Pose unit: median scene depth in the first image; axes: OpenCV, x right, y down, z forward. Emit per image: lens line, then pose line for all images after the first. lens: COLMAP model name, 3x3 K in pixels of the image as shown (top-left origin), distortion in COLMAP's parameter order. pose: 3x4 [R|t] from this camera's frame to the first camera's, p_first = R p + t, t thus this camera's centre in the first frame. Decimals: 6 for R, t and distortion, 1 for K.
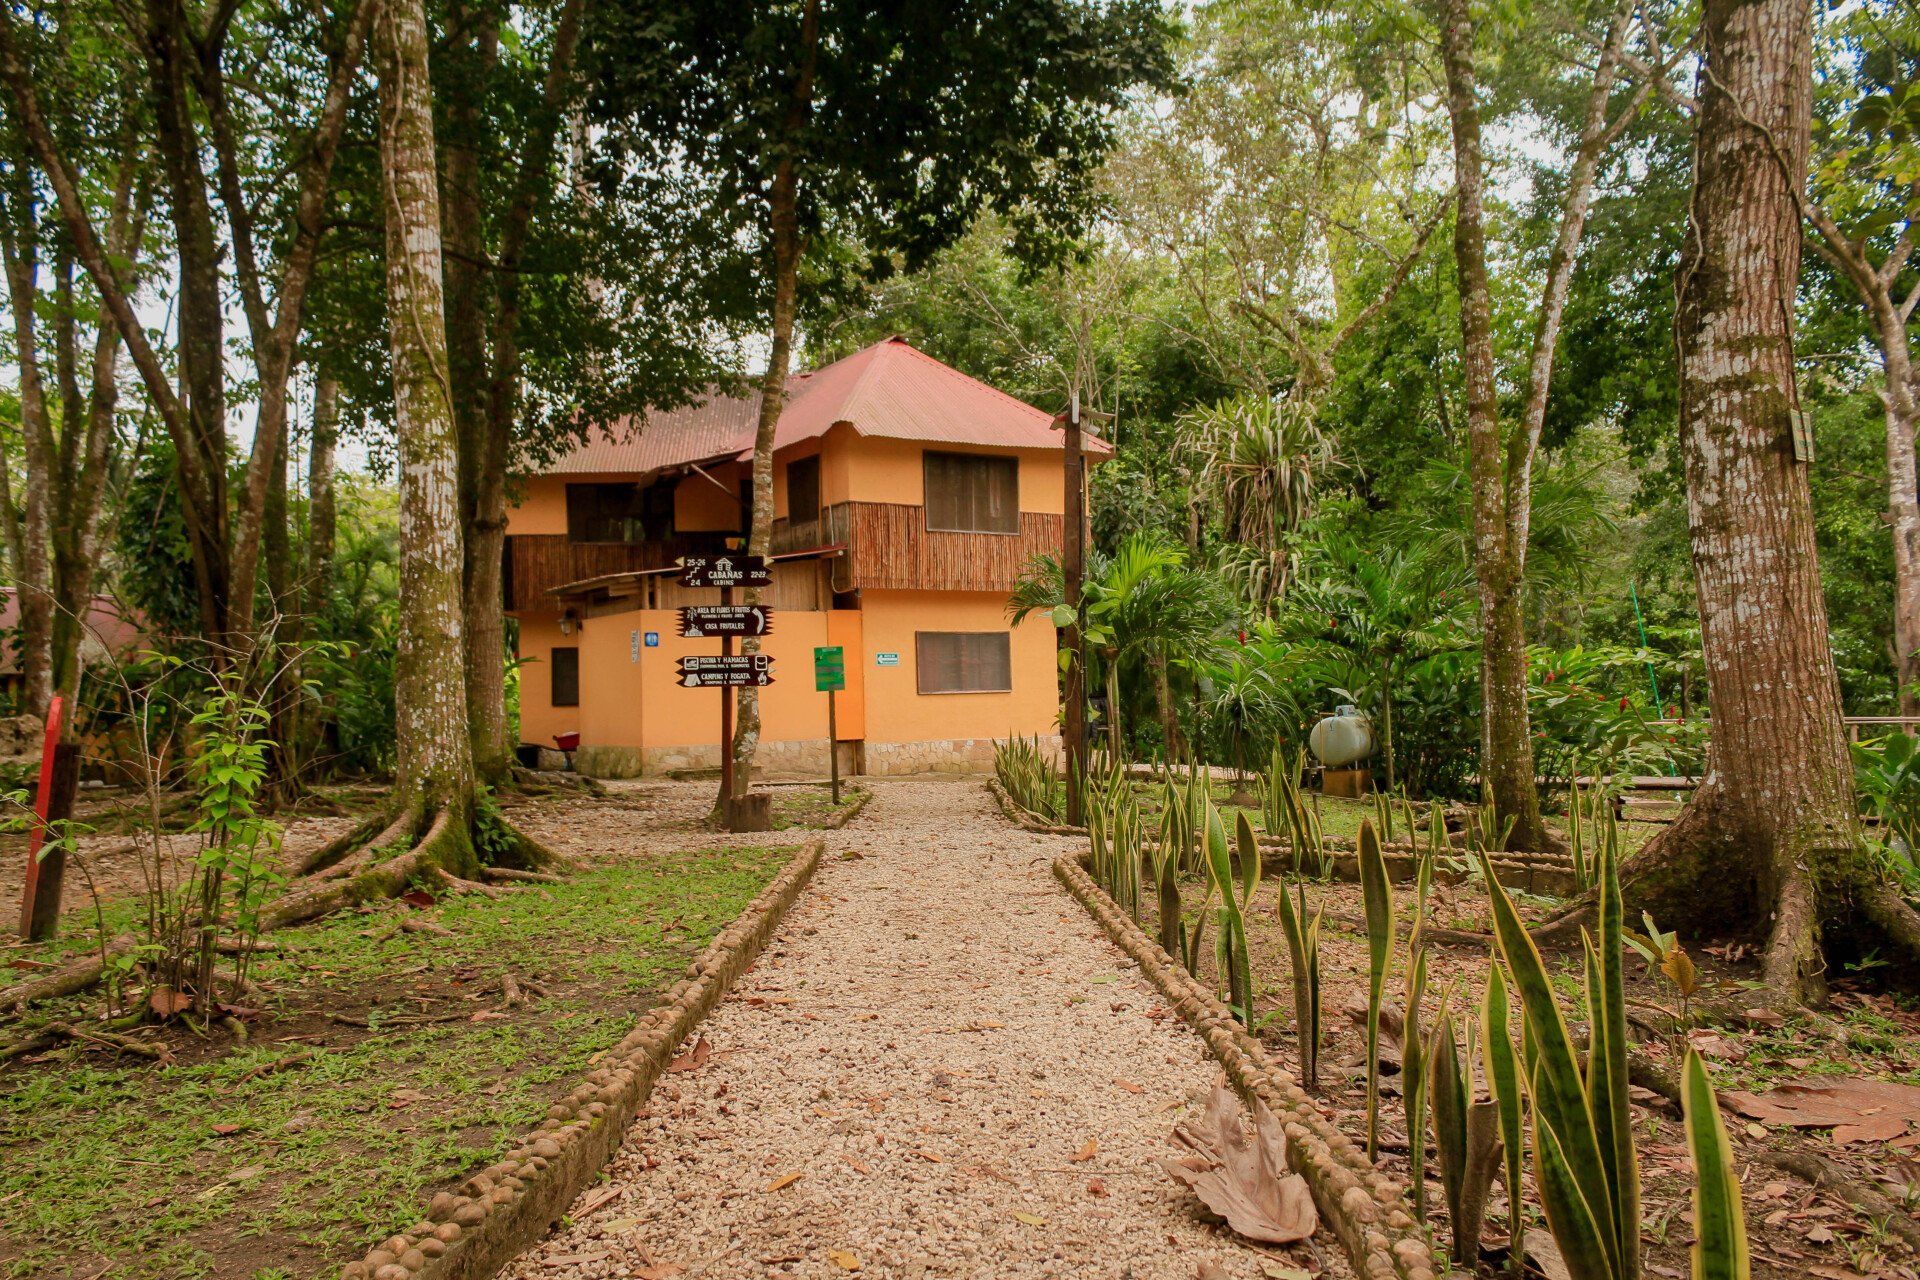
lens RADIAL K [[1467.7, 0, 960.0], [0, 1467.7, 640.0], [0, 0, 1]] dist [0.242486, -0.231045]
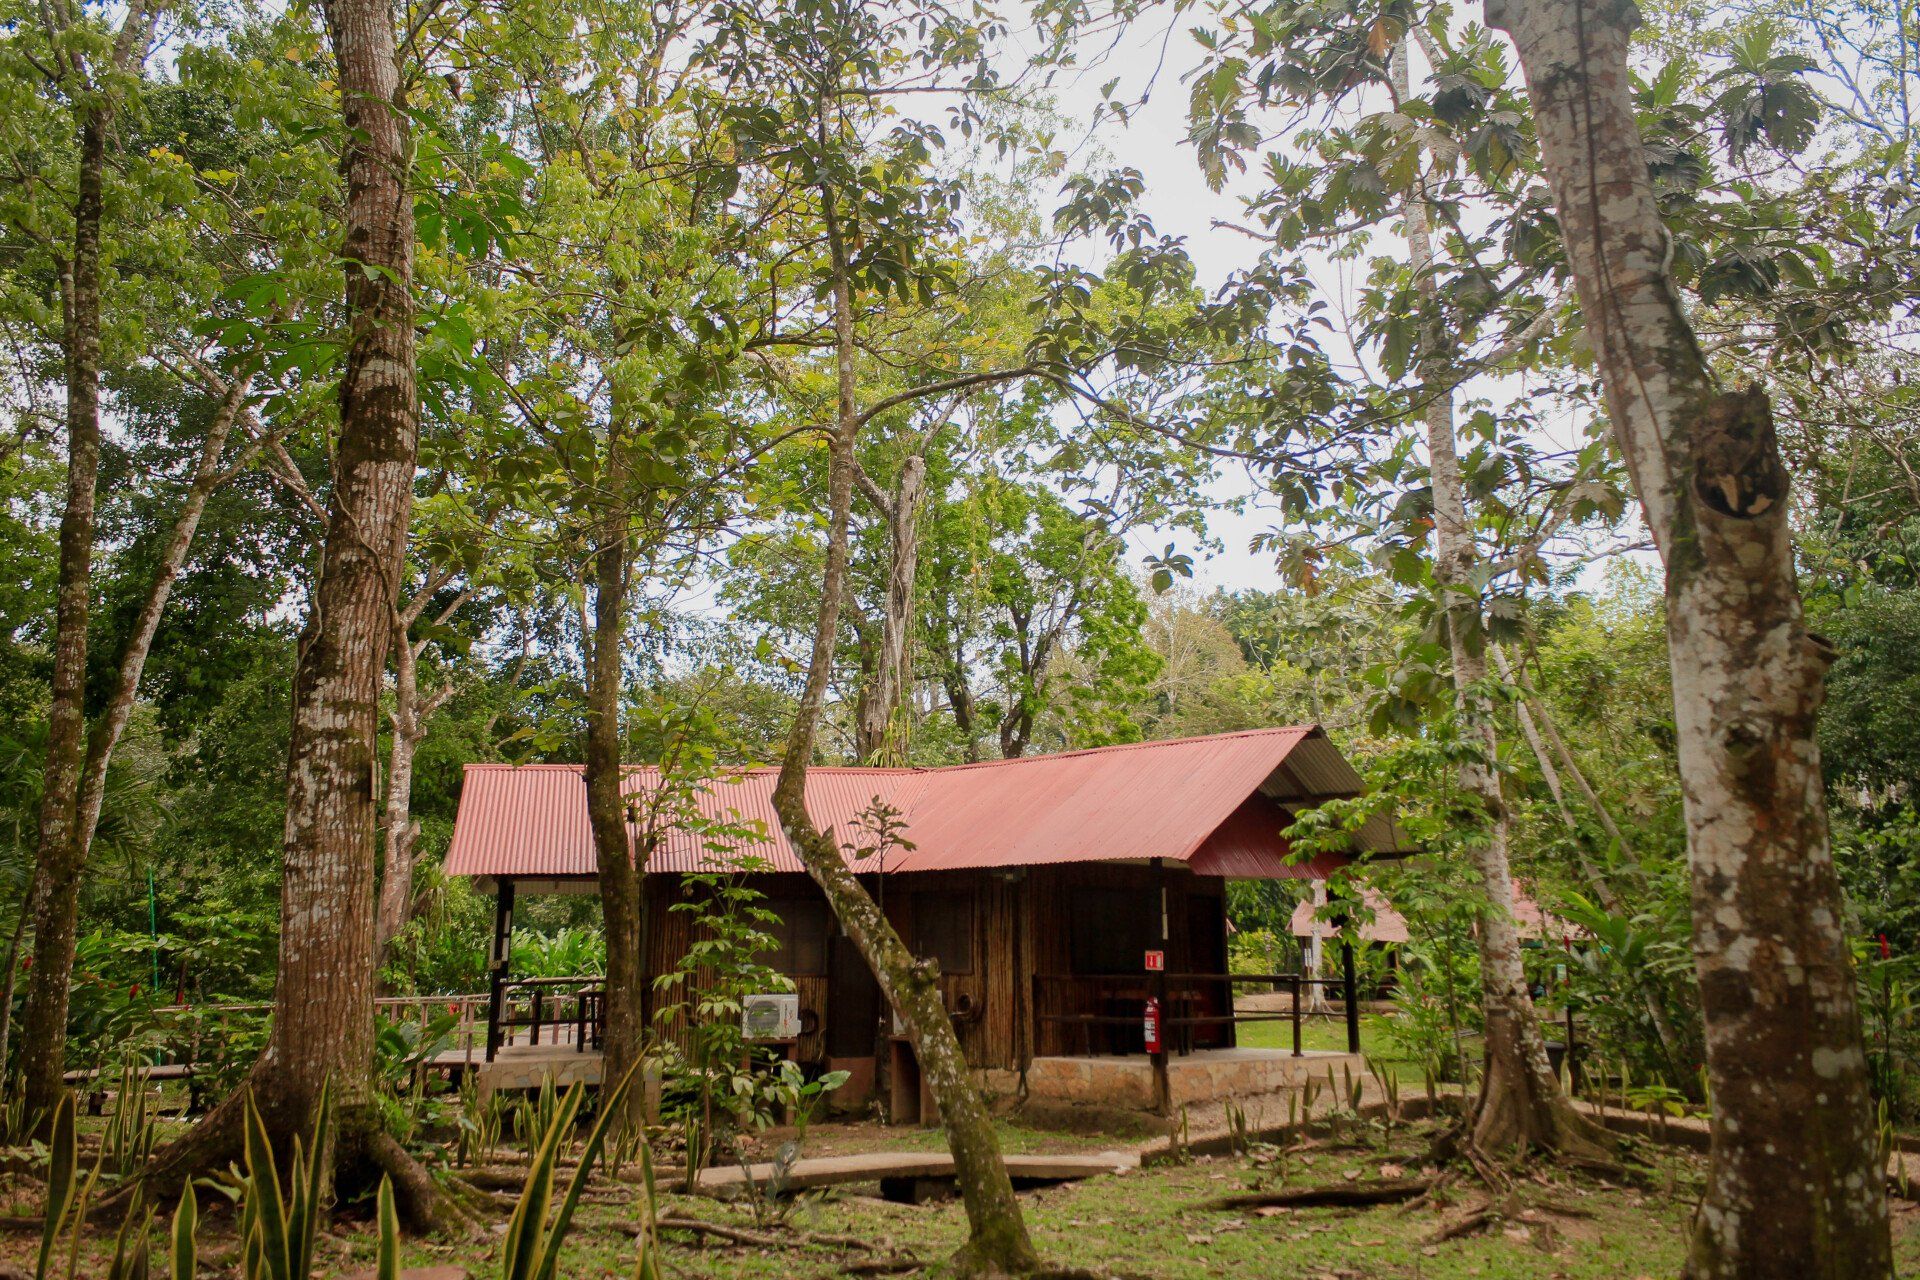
lens RADIAL K [[1467.7, 0, 960.0], [0, 1467.7, 640.0], [0, 0, 1]] dist [0.242486, -0.231045]
pose [[0.611885, 0.183431, 0.769383, -0.174343], [-0.041785, 0.978875, -0.200146, -0.009513], [-0.789842, 0.090318, 0.606623, -0.201739]]
